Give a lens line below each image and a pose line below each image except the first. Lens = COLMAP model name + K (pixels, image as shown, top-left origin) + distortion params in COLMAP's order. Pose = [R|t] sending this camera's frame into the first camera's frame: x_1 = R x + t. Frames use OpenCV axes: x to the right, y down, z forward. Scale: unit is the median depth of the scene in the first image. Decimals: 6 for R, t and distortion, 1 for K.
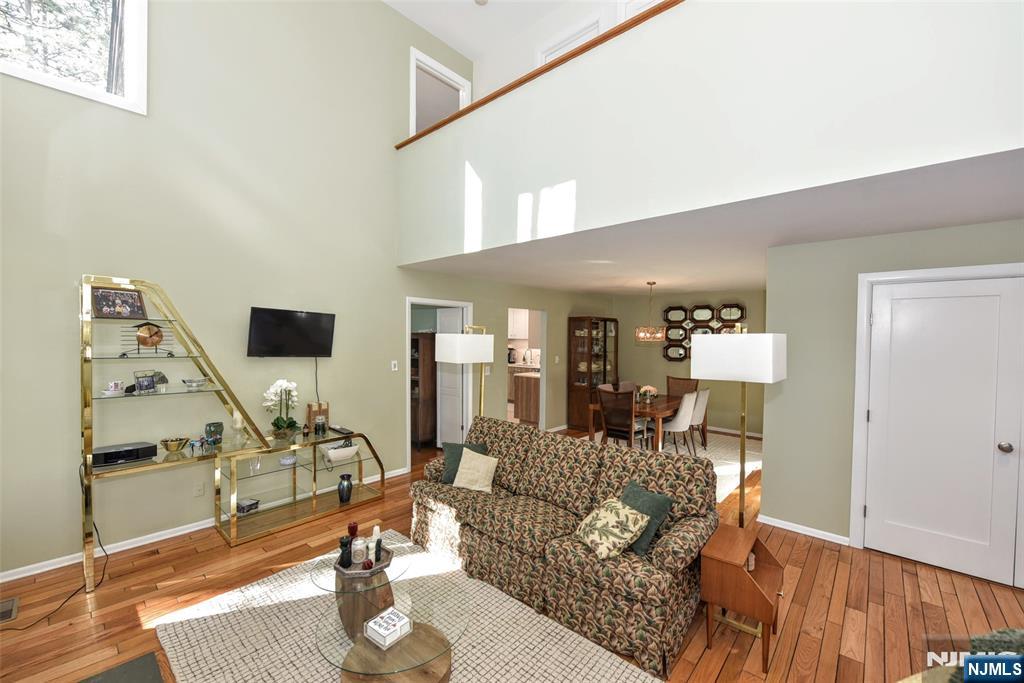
lens RADIAL K [[407.0, 0, 522.1], [0, 407.0, 346.3], [0, 0, 1]] dist [0.002826, 0.000167]
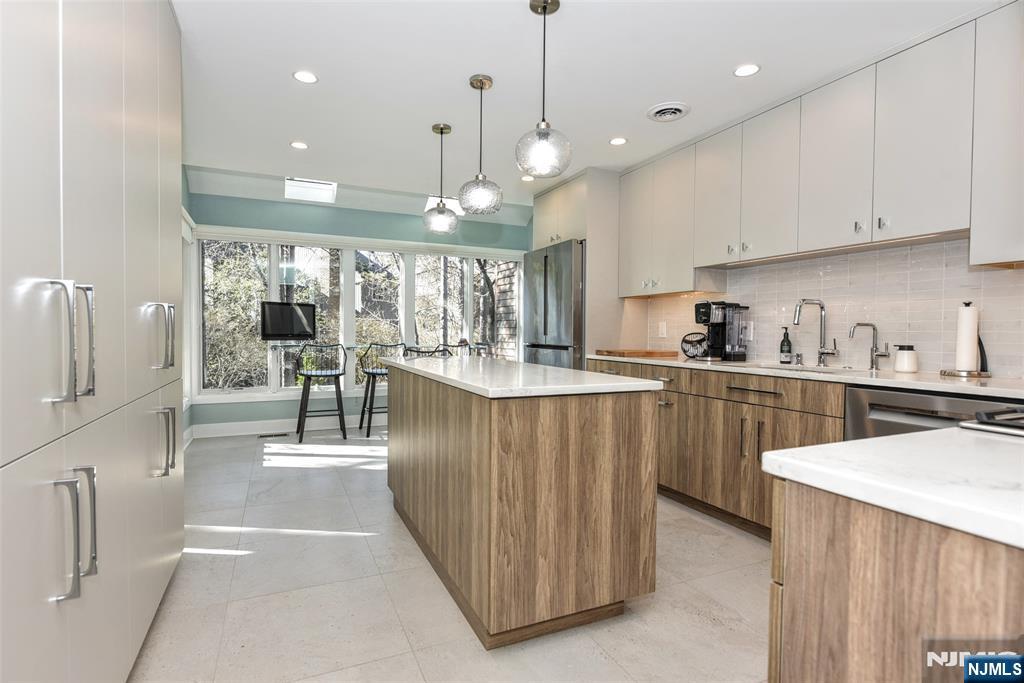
lens RADIAL K [[515.5, 0, 517.5], [0, 515.5, 345.4], [0, 0, 1]] dist [-0.004335, -0.000238]
pose [[0.912192, 0.007348, -0.409697, -0.022949], [-0.009452, 0.999950, -0.003111, 0.050026], [0.409654, 0.006710, 0.912216, 0.933073]]
